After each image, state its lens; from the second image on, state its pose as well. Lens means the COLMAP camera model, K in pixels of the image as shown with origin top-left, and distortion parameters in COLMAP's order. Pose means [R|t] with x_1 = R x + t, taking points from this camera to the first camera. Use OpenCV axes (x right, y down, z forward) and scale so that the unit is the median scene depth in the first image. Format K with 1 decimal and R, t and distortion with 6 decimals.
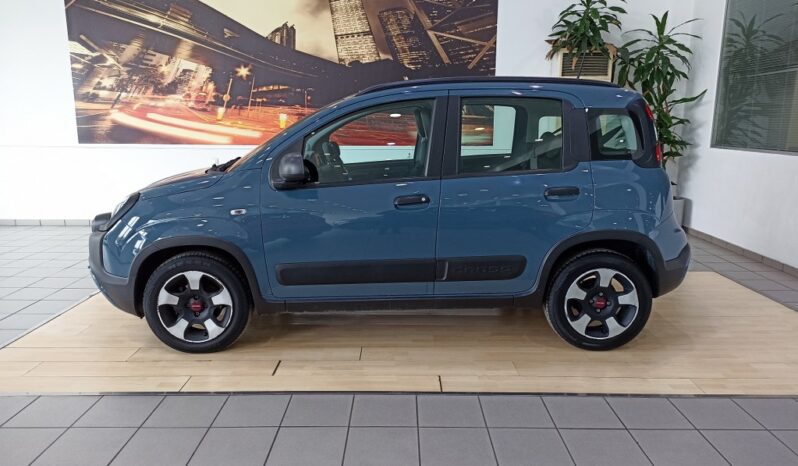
lens RADIAL K [[590.8, 0, 399.0], [0, 590.8, 233.0], [0, 0, 1]] dist [0.047608, -0.066093]
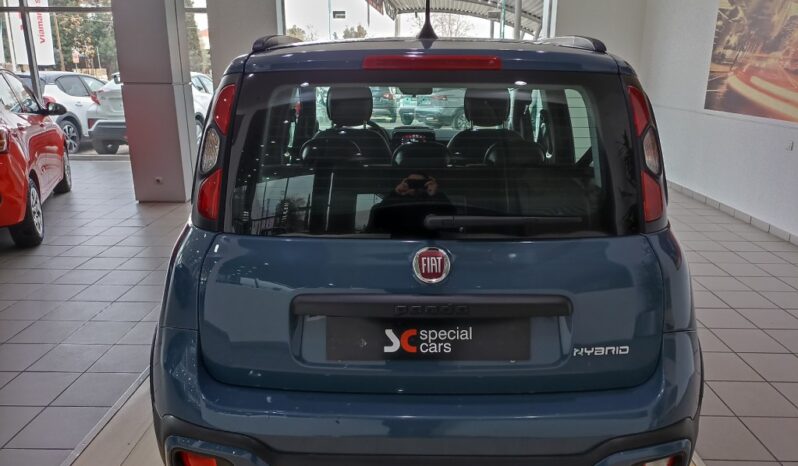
lens RADIAL K [[590.8, 0, 399.0], [0, 590.8, 233.0], [0, 0, 1]] dist [0.047608, -0.066093]
pose [[-0.052218, 0.259418, -0.964352, 0.436877], [-0.181989, 0.947027, 0.264612, -0.129514], [0.981913, 0.189319, -0.002241, 0.584398]]
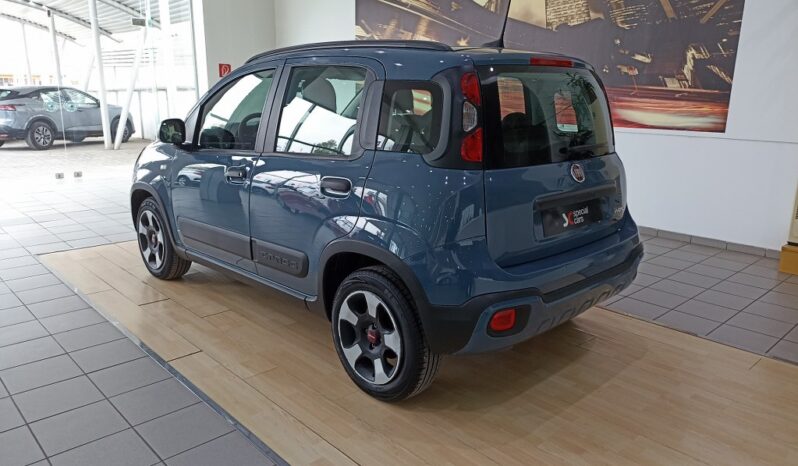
lens RADIAL K [[590.8, 0, 399.0], [0, 590.8, 233.0], [0, 0, 1]] dist [0.047608, -0.066093]
pose [[0.671662, 0.179854, -0.718695, 0.439411], [-0.150146, 0.983000, 0.105676, -0.048771], [0.725484, 0.036931, 0.687248, 0.248756]]
